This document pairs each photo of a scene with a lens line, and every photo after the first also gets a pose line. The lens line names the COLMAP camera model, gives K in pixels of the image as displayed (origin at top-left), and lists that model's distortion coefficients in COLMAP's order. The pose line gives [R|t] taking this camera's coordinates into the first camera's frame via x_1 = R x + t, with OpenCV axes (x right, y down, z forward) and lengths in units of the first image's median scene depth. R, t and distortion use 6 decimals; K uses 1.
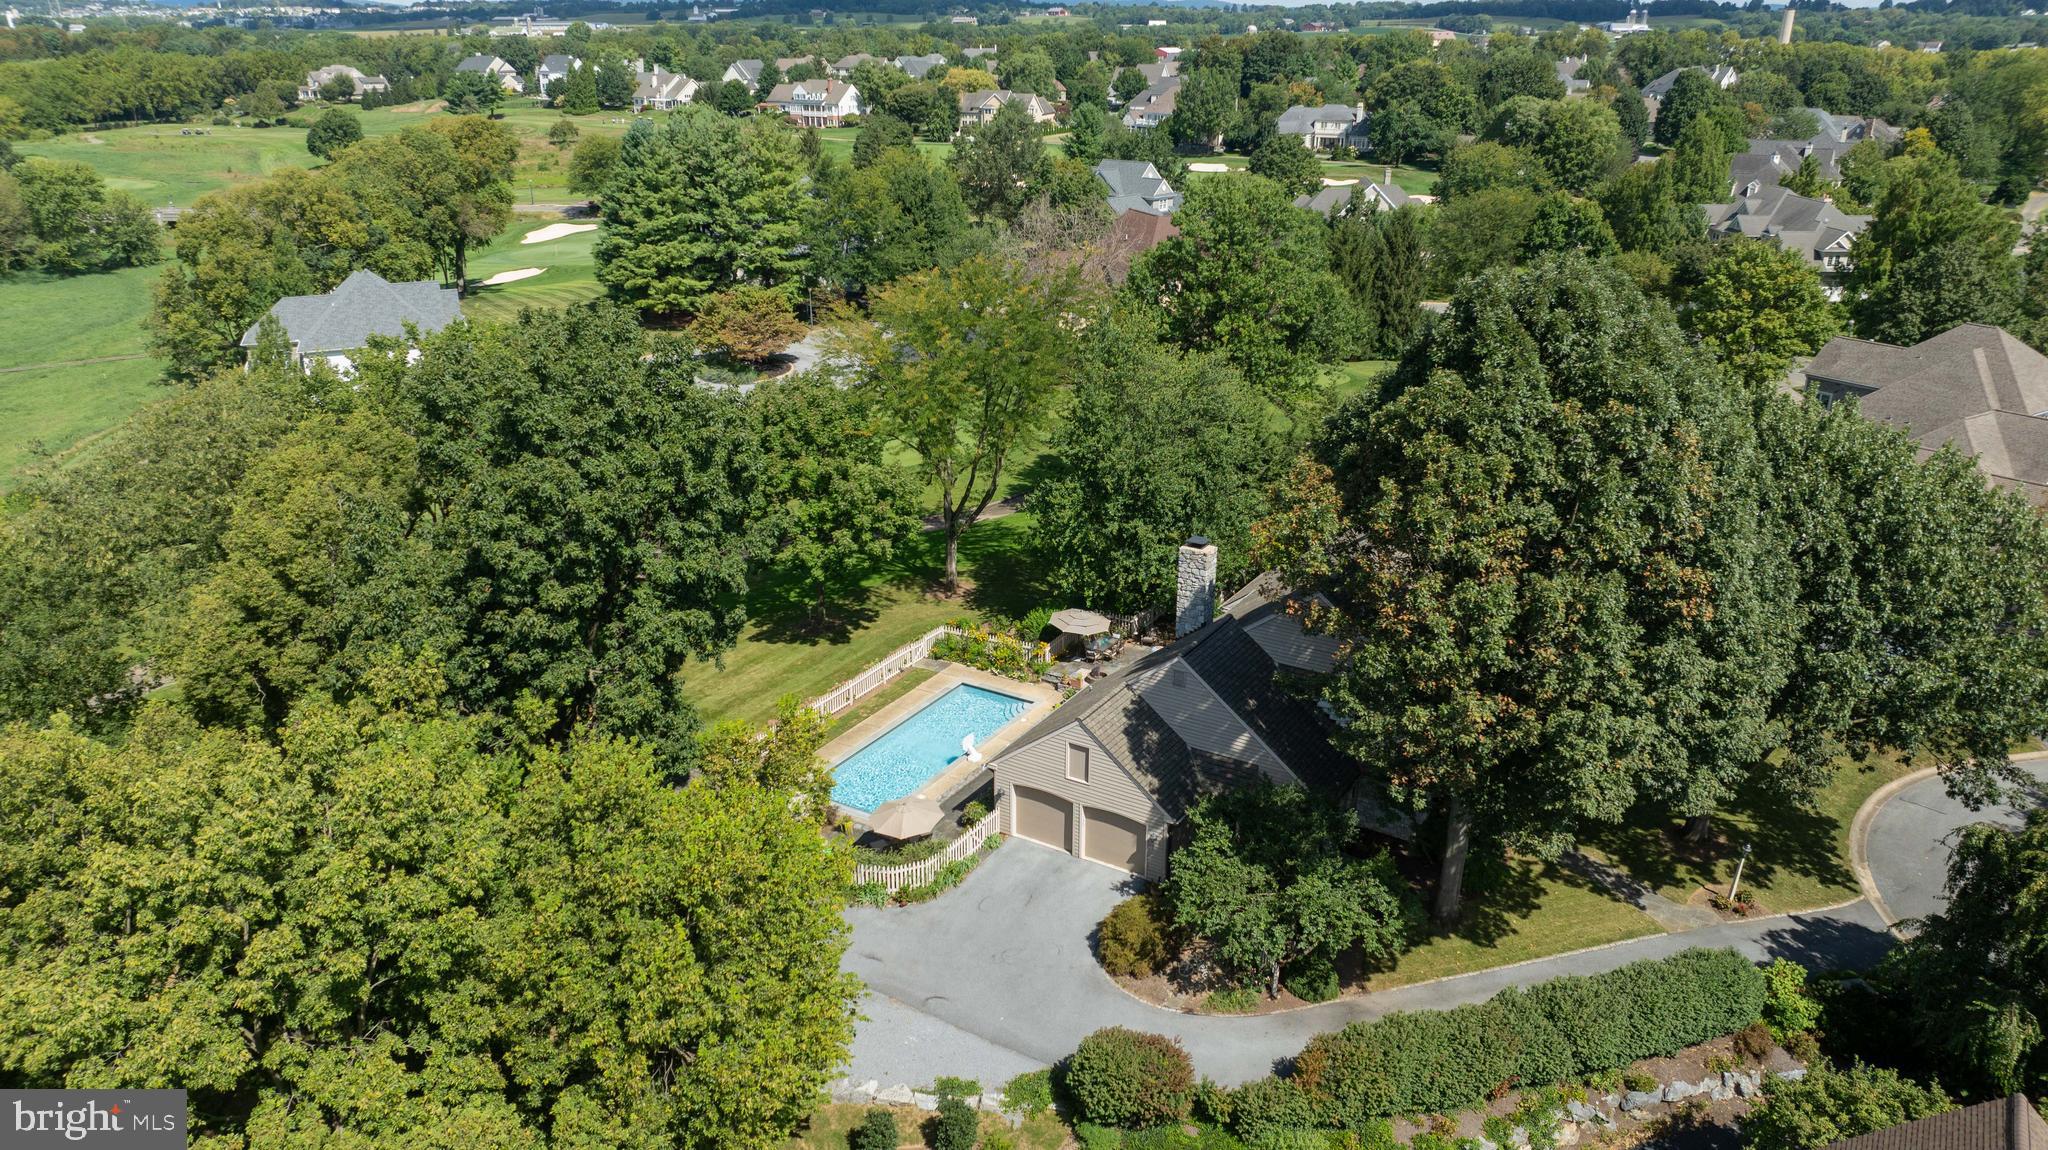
lens RADIAL K [[1456.4, 0, 1021.1], [0, 1456.4, 580.9], [0, 0, 1]] dist [-0.033177, 0.054586]
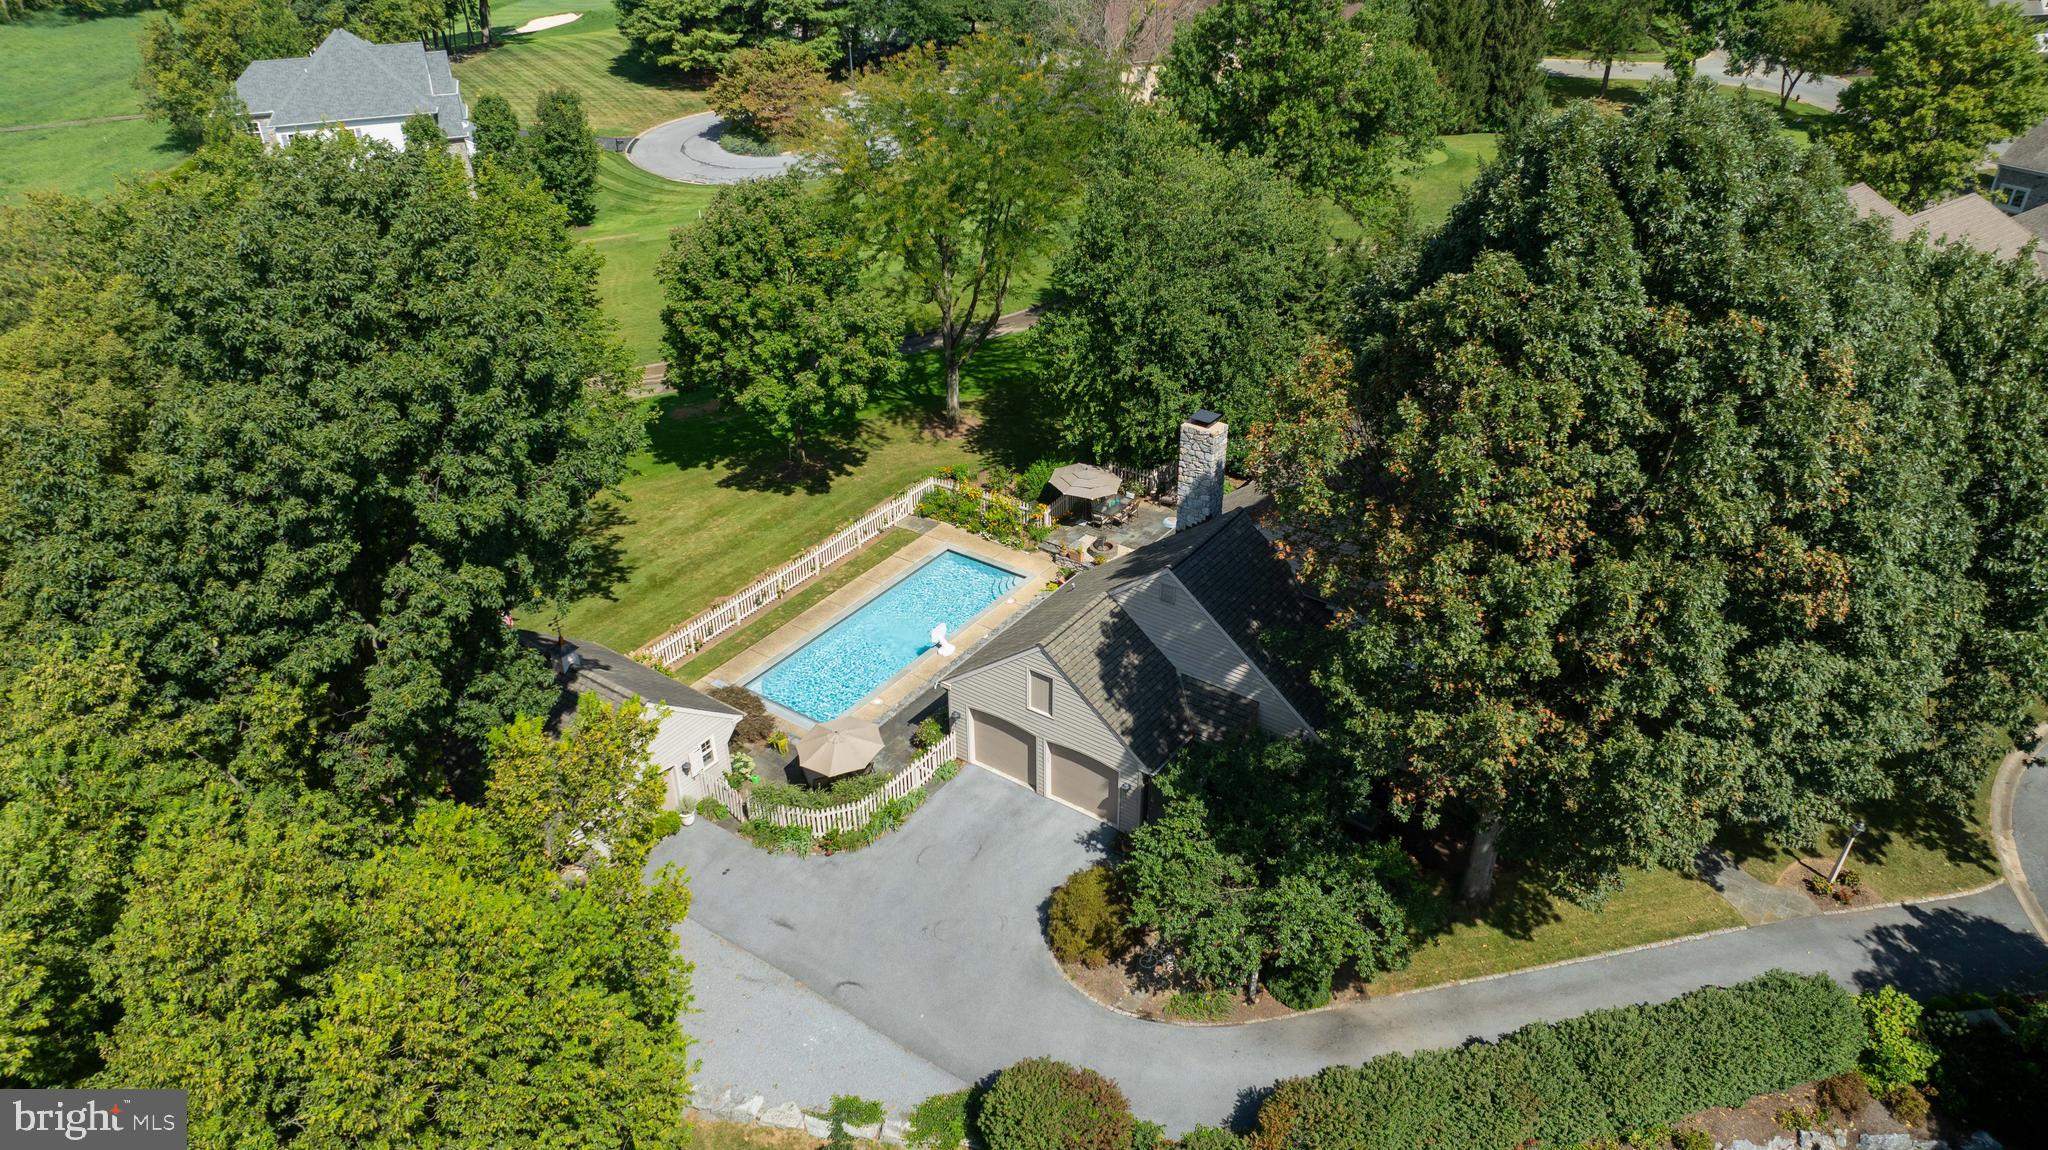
lens RADIAL K [[1456.4, 0, 1022.4], [0, 1456.4, 581.7], [0, 0, 1]] dist [-0.033177, 0.054586]
pose [[0.997542, 0.024576, -0.065622, 0.087062], [-0.012956, 0.985021, 0.171946, -0.086020], [0.068865, -0.170673, 0.982918, 0.202830]]
